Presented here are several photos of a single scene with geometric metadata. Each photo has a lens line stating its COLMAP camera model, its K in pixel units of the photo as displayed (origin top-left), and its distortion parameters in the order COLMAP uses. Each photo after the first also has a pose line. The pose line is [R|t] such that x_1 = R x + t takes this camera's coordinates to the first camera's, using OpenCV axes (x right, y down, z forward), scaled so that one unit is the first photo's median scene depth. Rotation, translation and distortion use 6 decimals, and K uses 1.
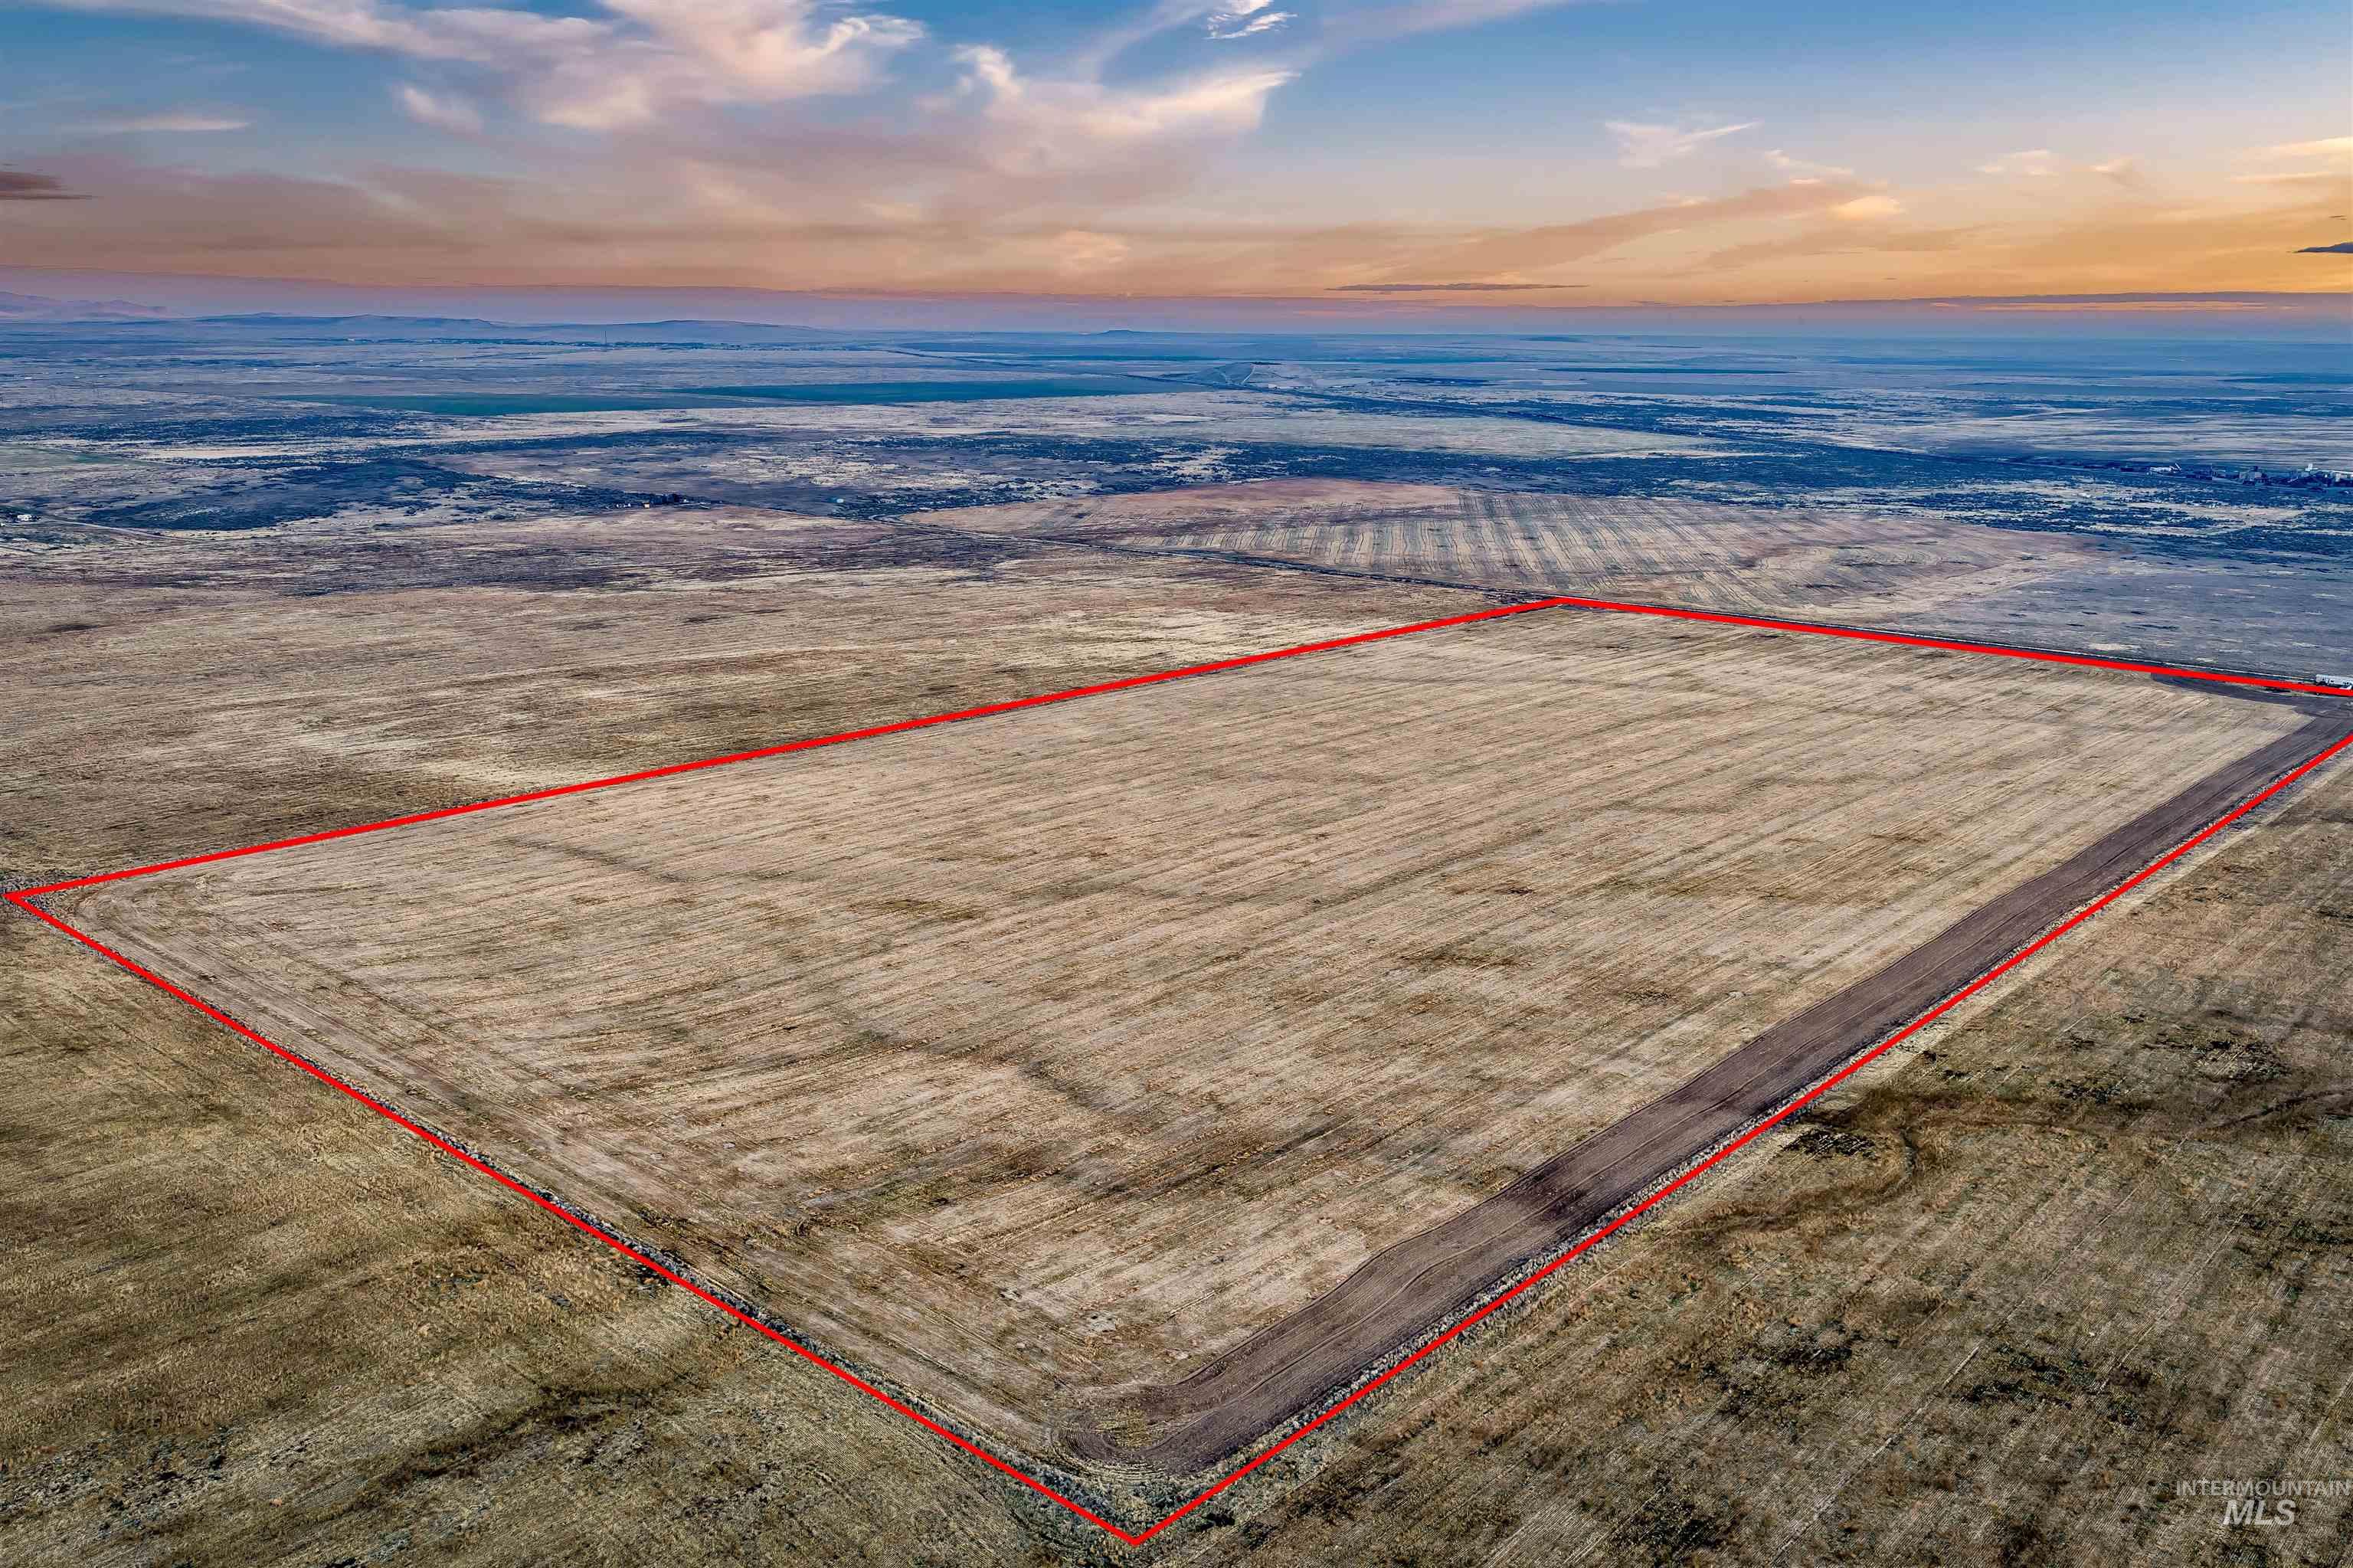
lens RADIAL K [[1945.6, 0, 1169.6], [0, 1945.6, 791.8], [0, 0, 1]] dist [0.023507, -0.047093]
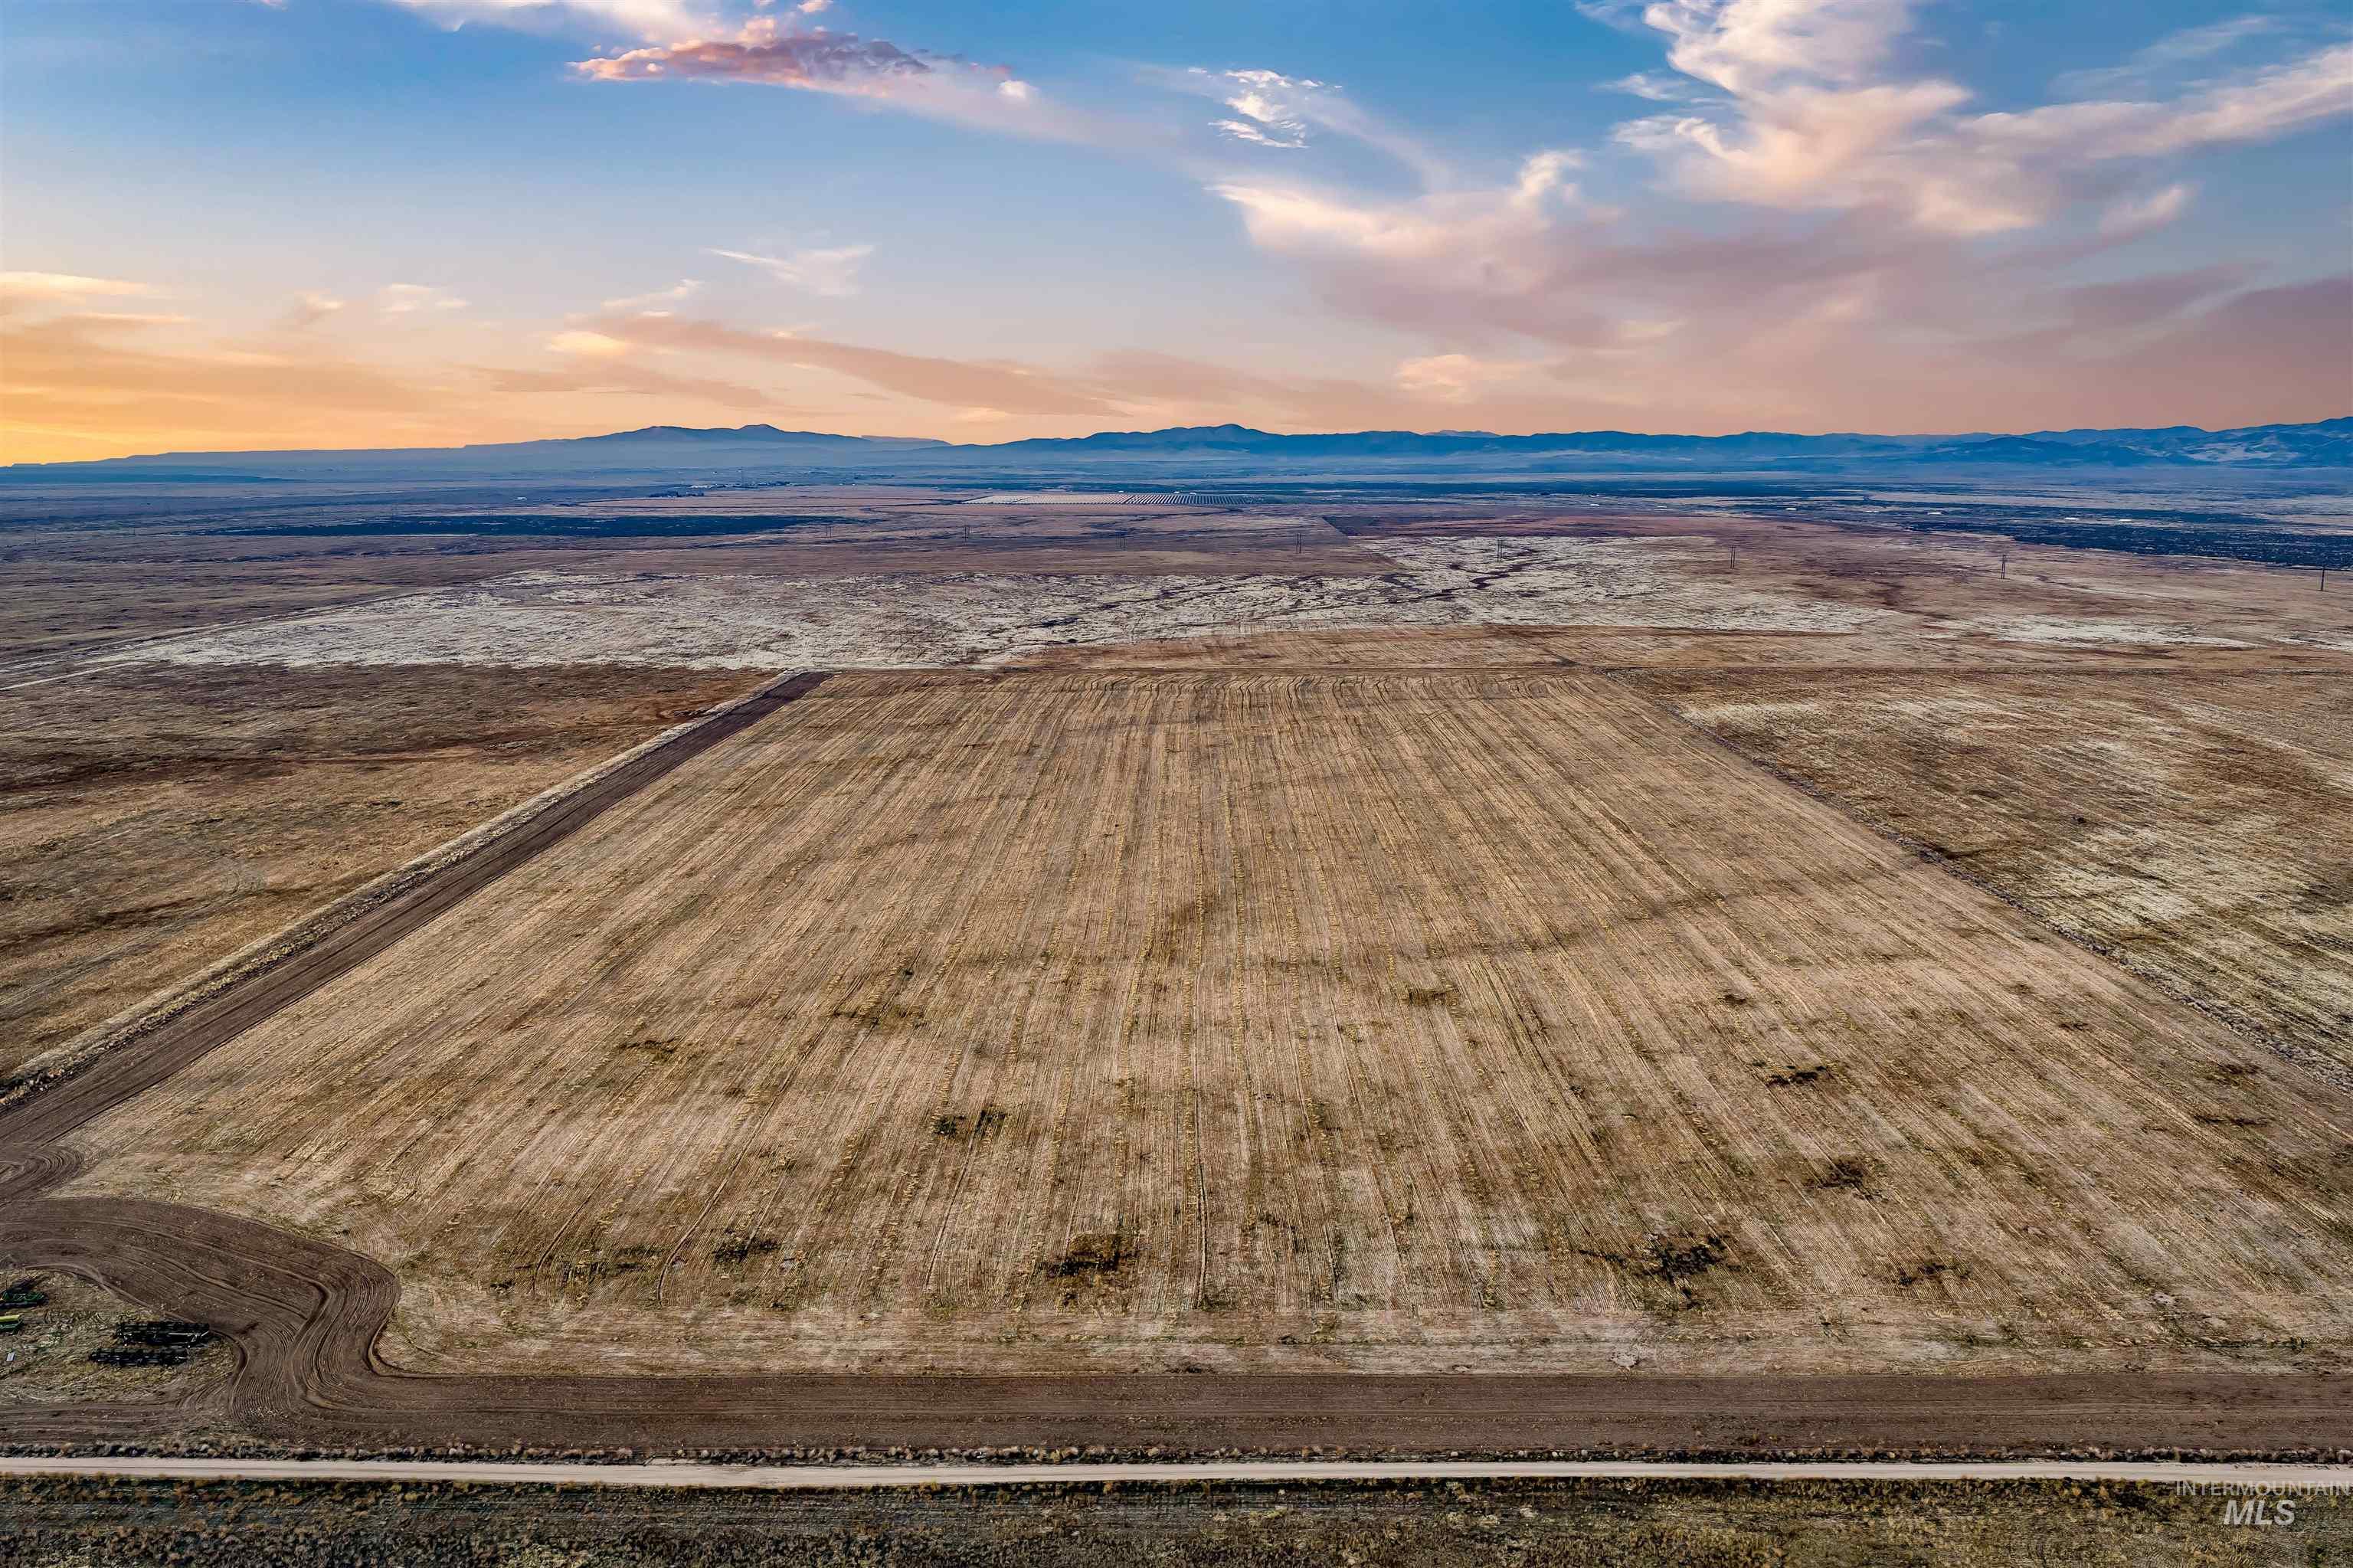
lens RADIAL K [[1929.3, 0, 1175.1], [0, 1929.3, 930.7], [0, 0, 1]] dist [-0.000437, 0.000954]
pose [[-0.754364, 0.150485, -0.638975, 1.173037], [-0.155700, 0.904579, 0.396855, -0.483821], [0.637724, 0.398861, -0.658952, 2.478712]]
